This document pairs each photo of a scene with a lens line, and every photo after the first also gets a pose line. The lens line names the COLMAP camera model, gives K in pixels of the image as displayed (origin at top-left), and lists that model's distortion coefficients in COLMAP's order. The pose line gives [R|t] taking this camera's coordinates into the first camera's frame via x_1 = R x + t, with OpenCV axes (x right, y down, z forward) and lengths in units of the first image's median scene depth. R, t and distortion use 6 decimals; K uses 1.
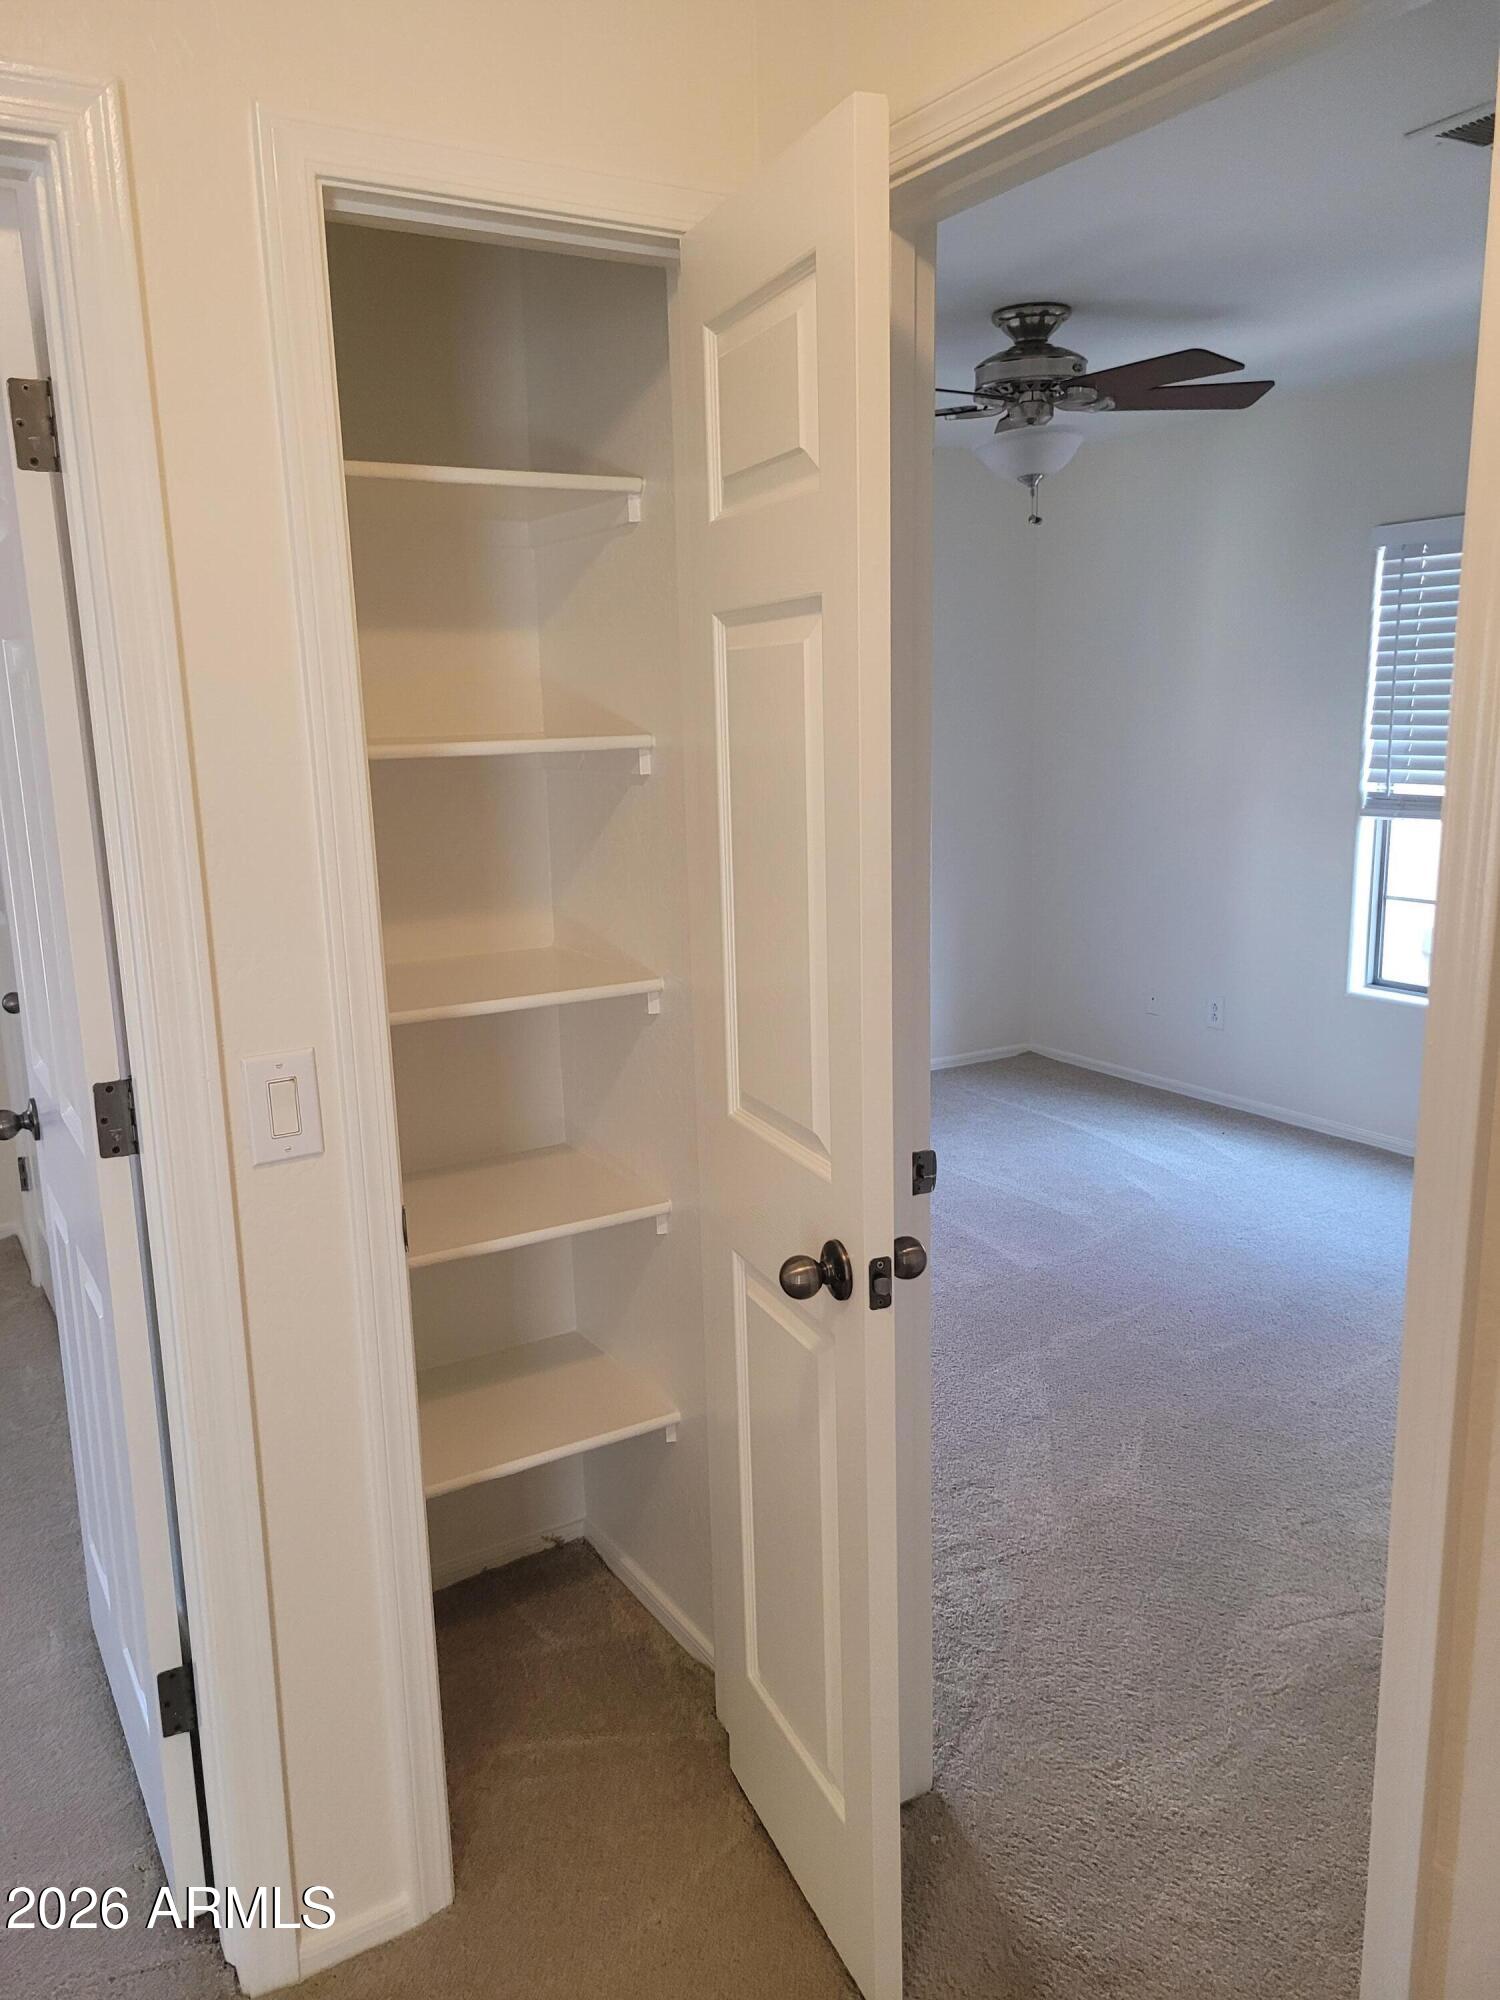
lens RADIAL K [[1501.0, 0, 731.9], [0, 1501.0, 1019.6], [0, 0, 1]] dist [0.051370, -0.037327]
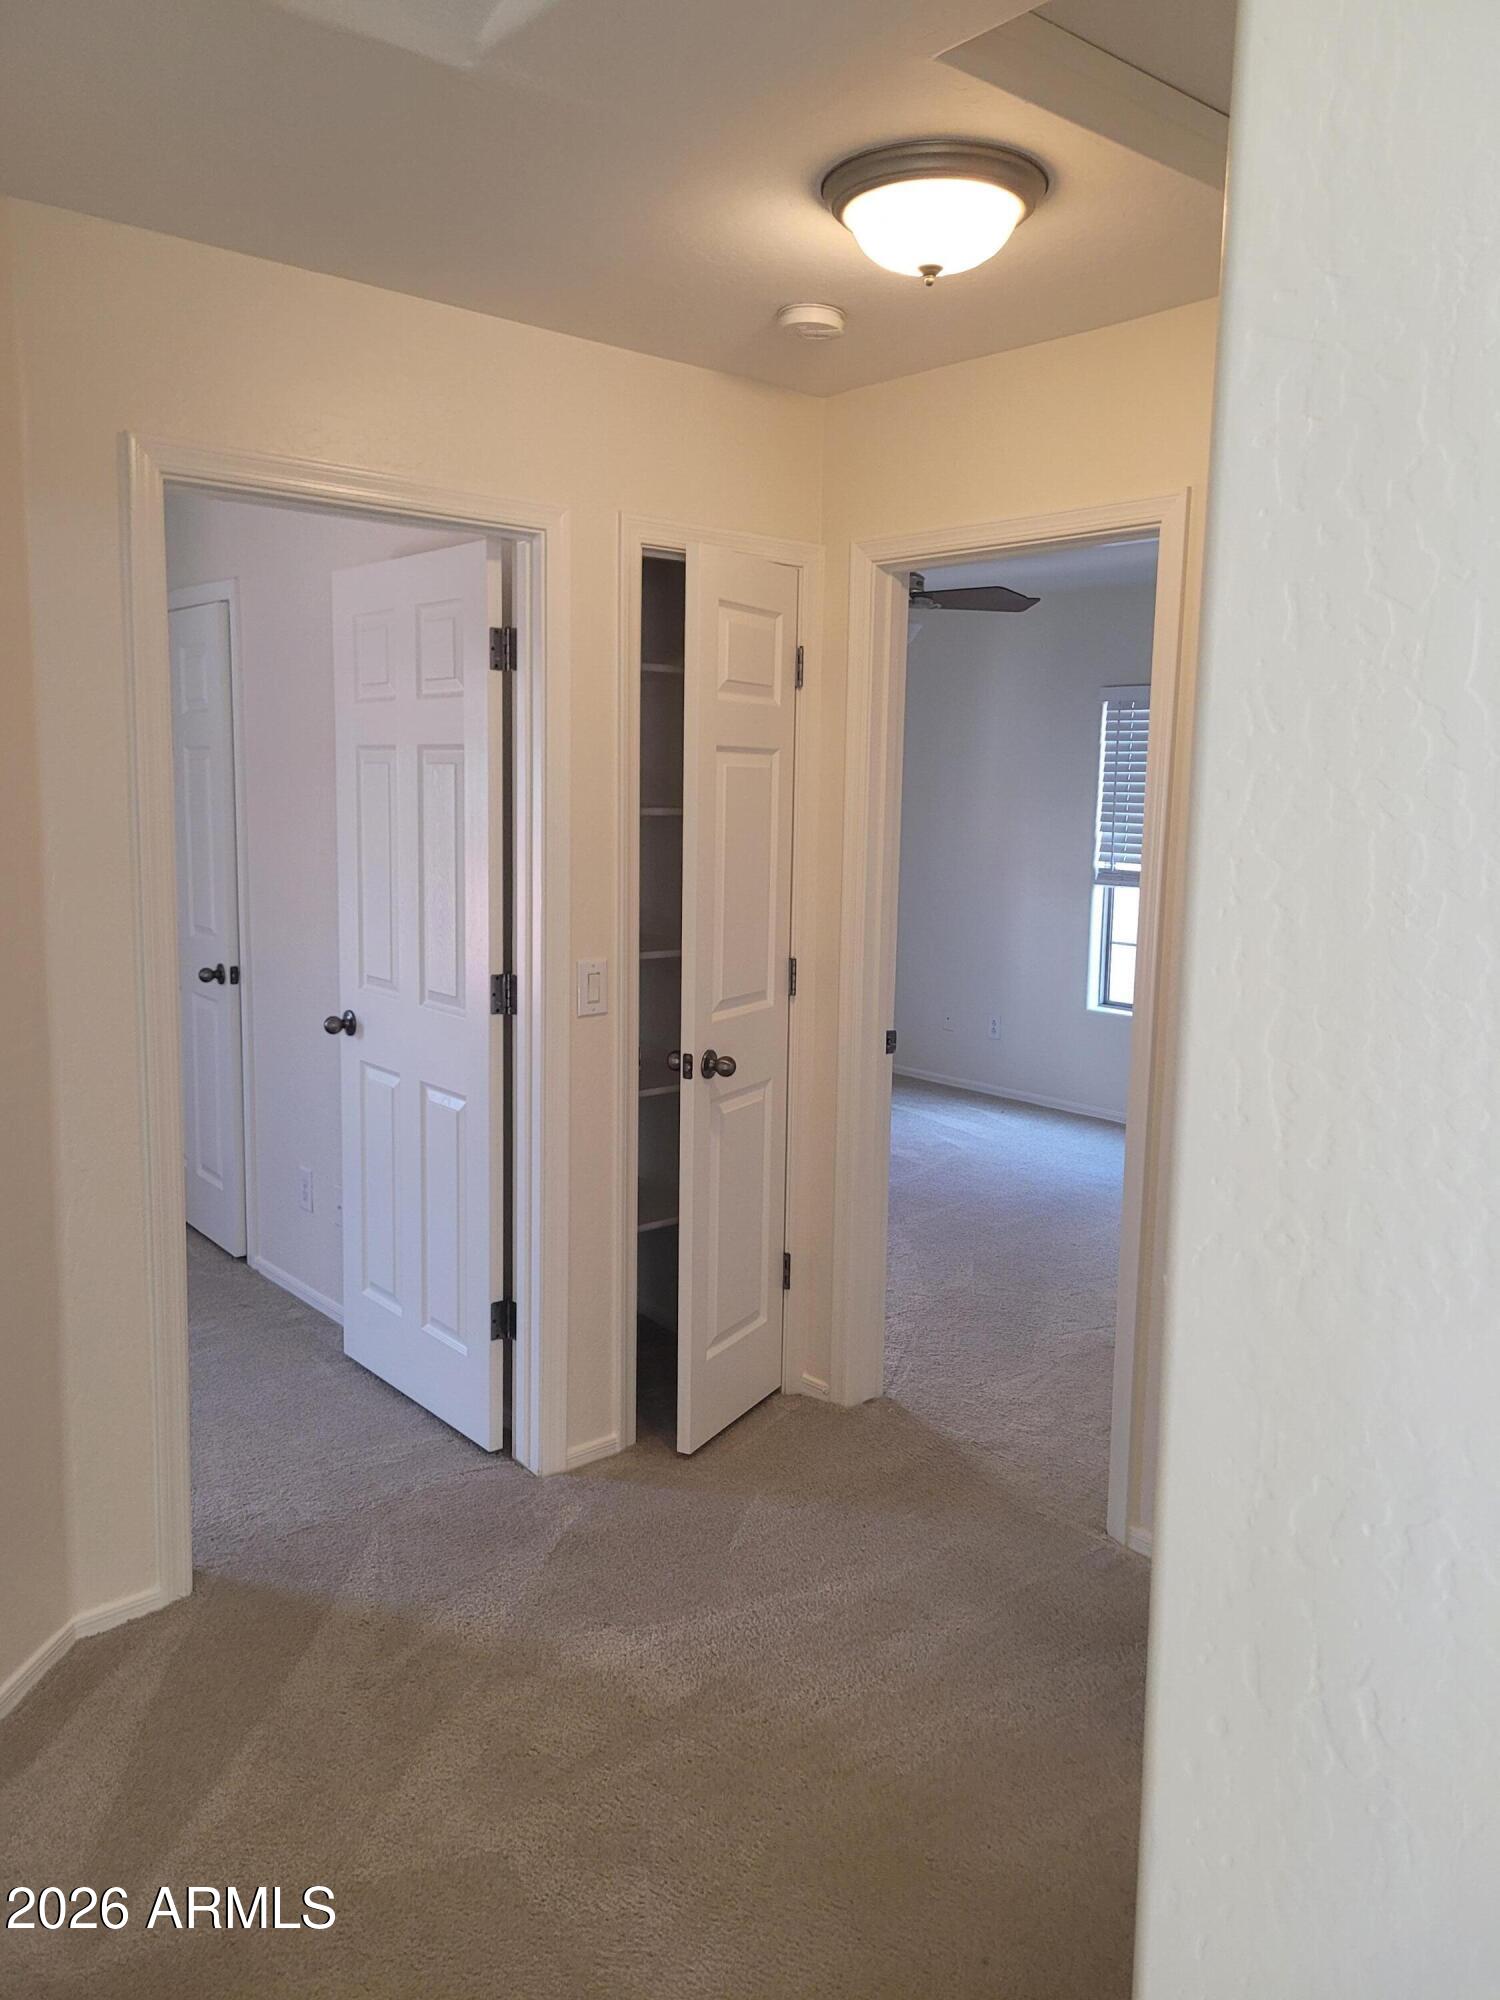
lens RADIAL K [[1519.3, 0, 740.5], [0, 1519.3, 990.0], [0, 0, 1]] dist [0.036307, -0.010262]
pose [[0.984930, 0.019456, 0.171858, -0.167047], [-0.006906, 0.997284, -0.073327, 0.076467], [-0.172818, 0.071035, 0.982389, -0.365736]]
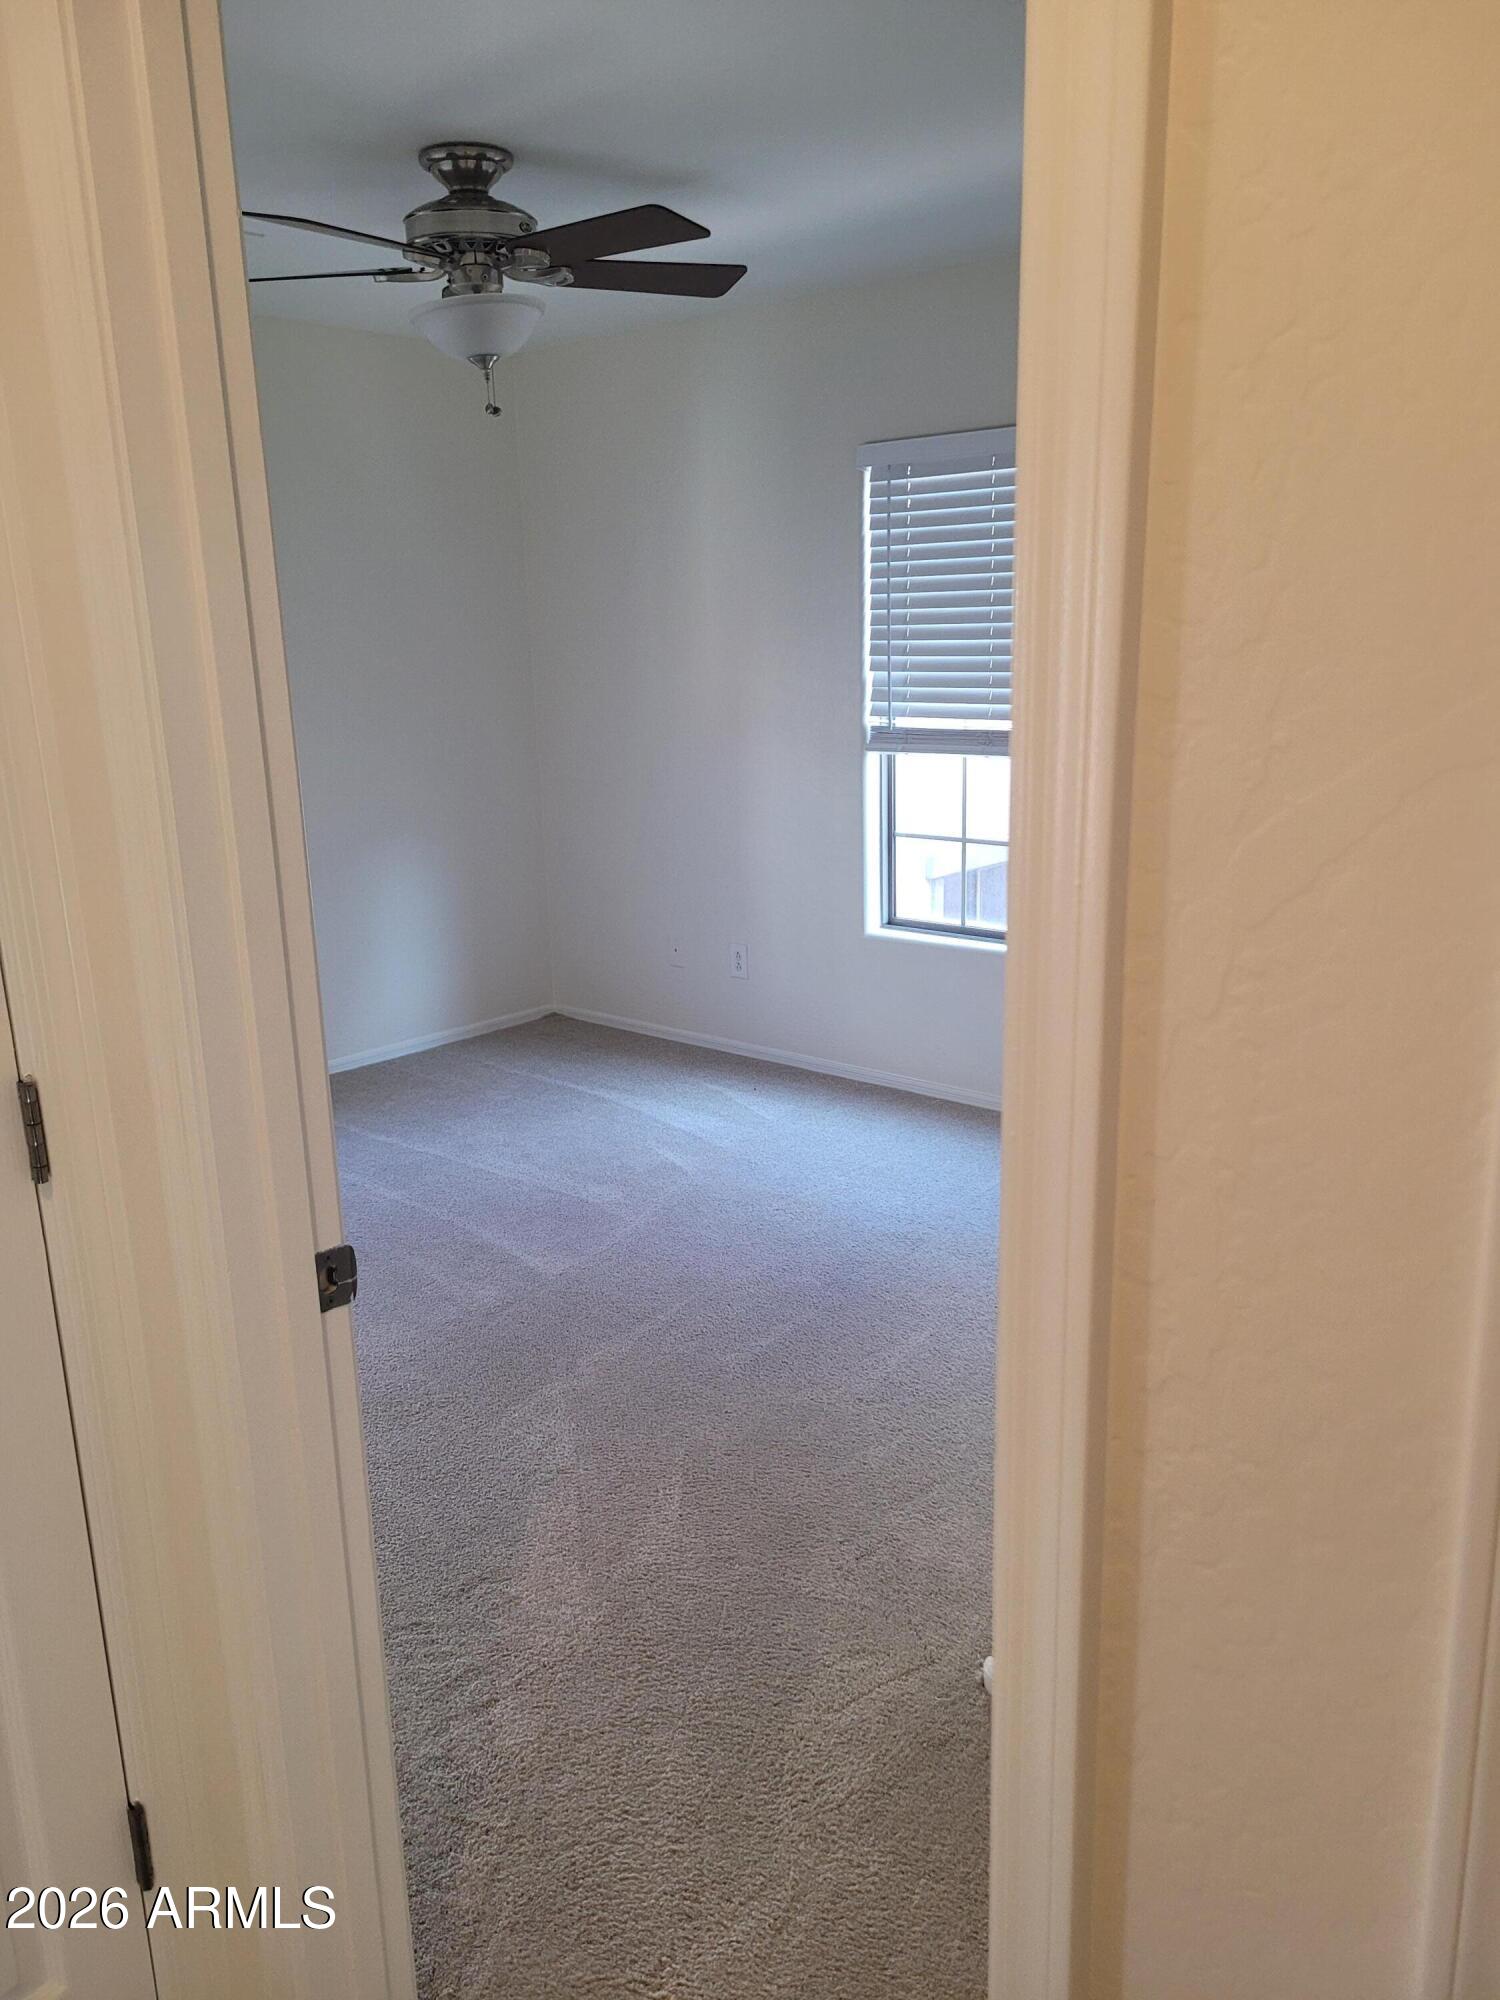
lens RADIAL K [[1495.0, 0, 751.0], [0, 1495.0, 1009.1], [0, 0, 1]] dist [0.051591, -0.028950]
pose [[0.949798, -0.075799, 0.303542, 0.046336], [0.065794, 0.996903, 0.043069, -0.017731], [-0.305867, -0.020936, 0.951844, 0.117339]]
